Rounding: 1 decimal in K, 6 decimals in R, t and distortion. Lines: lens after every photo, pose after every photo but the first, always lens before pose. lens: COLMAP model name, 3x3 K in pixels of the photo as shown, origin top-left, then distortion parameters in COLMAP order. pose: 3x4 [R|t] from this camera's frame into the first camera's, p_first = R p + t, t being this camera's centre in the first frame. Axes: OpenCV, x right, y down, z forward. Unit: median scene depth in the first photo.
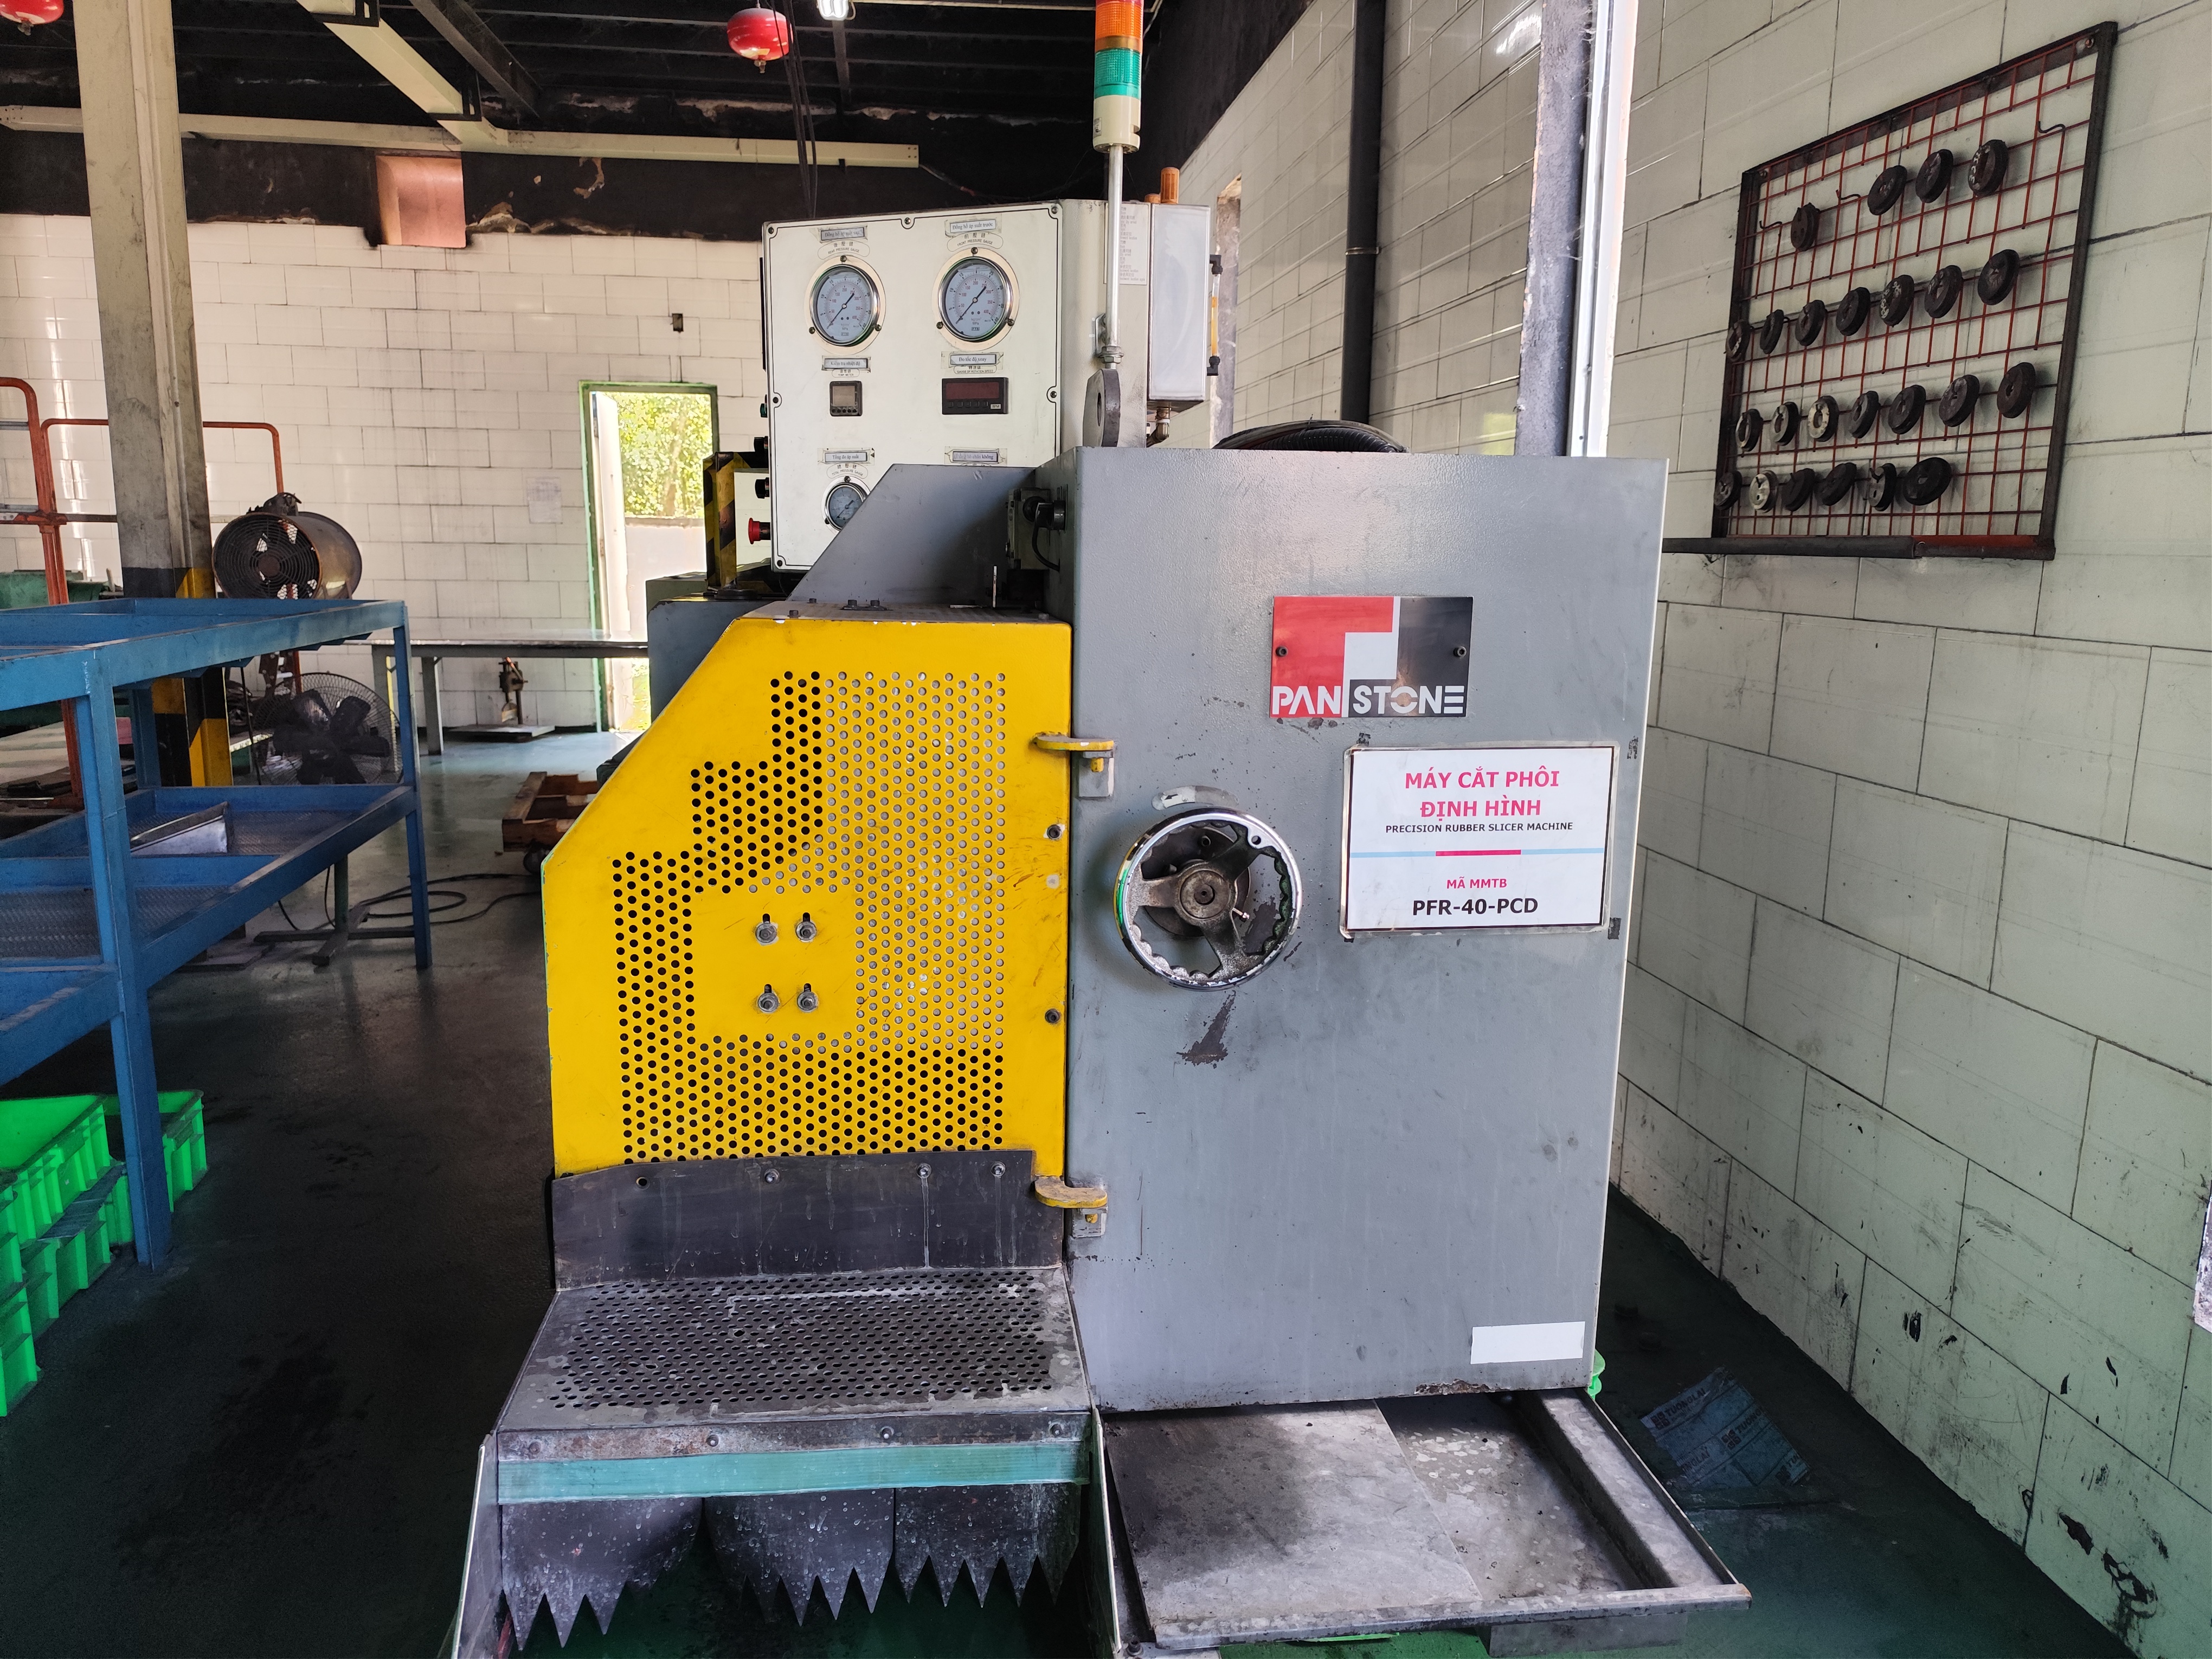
lens RADIAL K [[1503.1, 0, 1109.2], [0, 1503.1, 819.7], [0, 0, 1]] dist [0.016139, -0.024278]
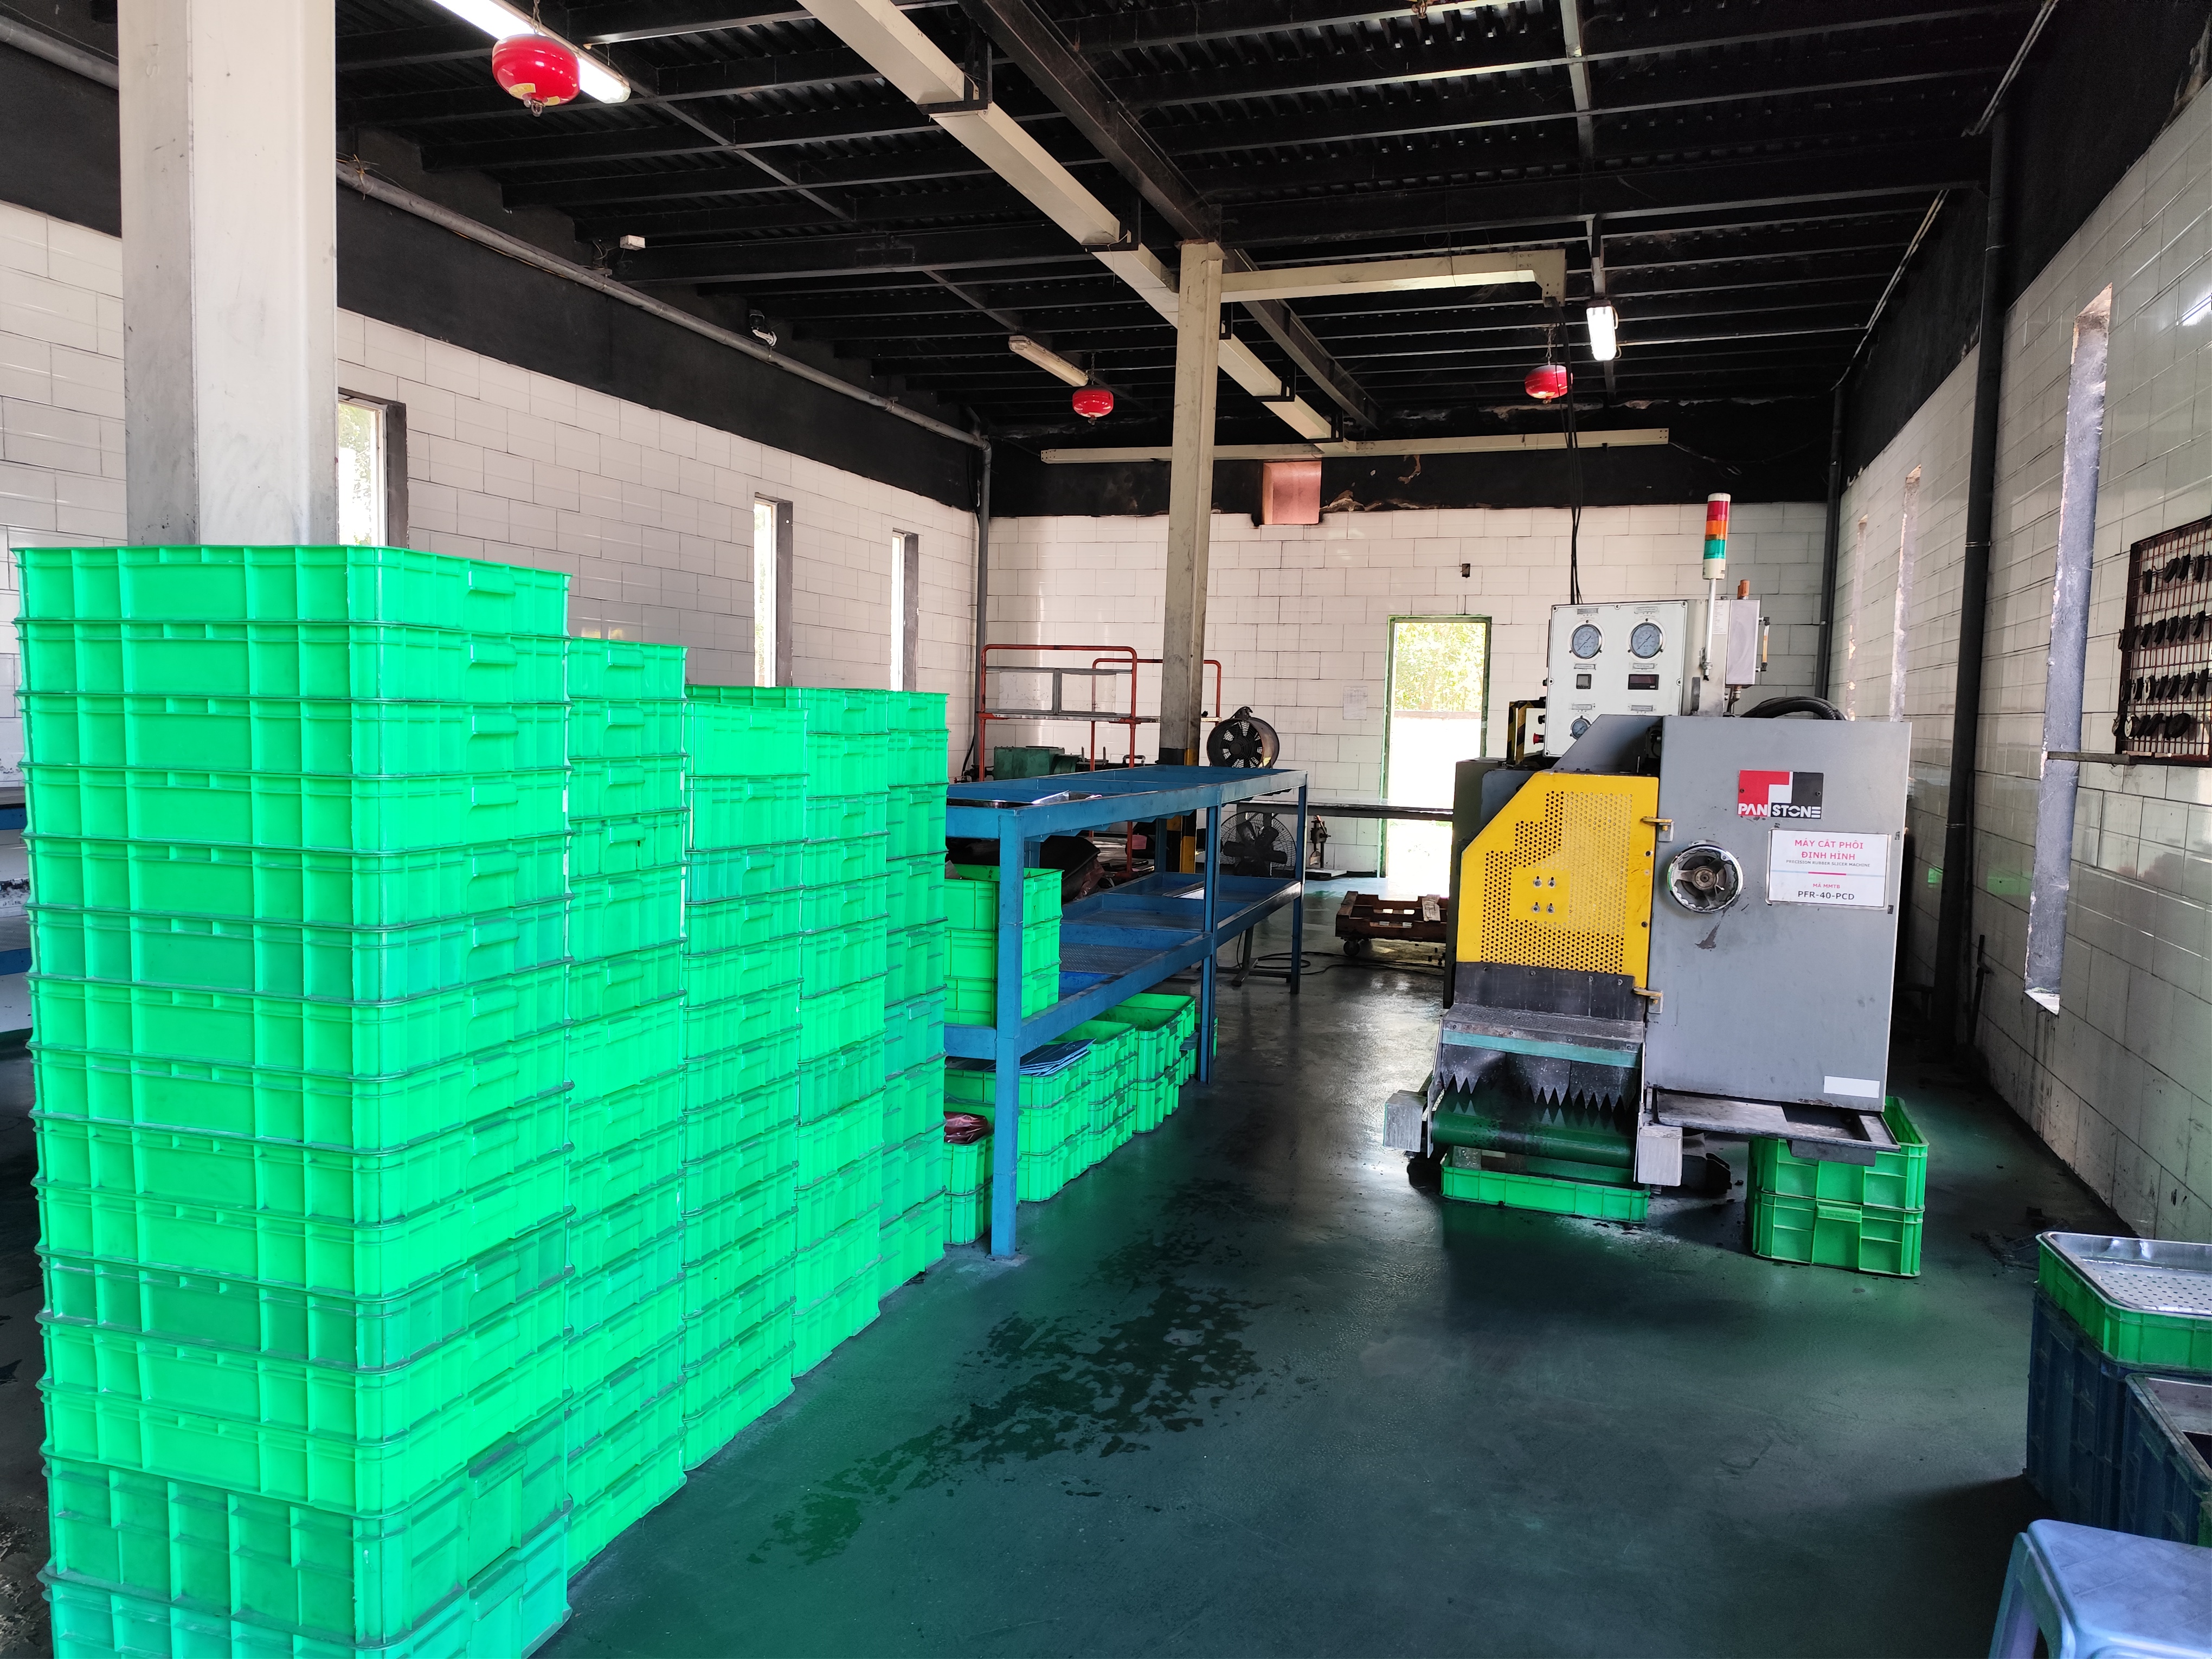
lens RADIAL K [[1503.1, 0, 1112.8], [0, 1503.1, 836.3], [0, 0, 1]] dist [0.016139, -0.024278]
pose [[0.888486, 0.049696, -0.456205, 0.204229], [-0.100733, 0.990993, -0.088231, 0.187564], [0.447711, 0.124347, 0.885490, -1.099708]]
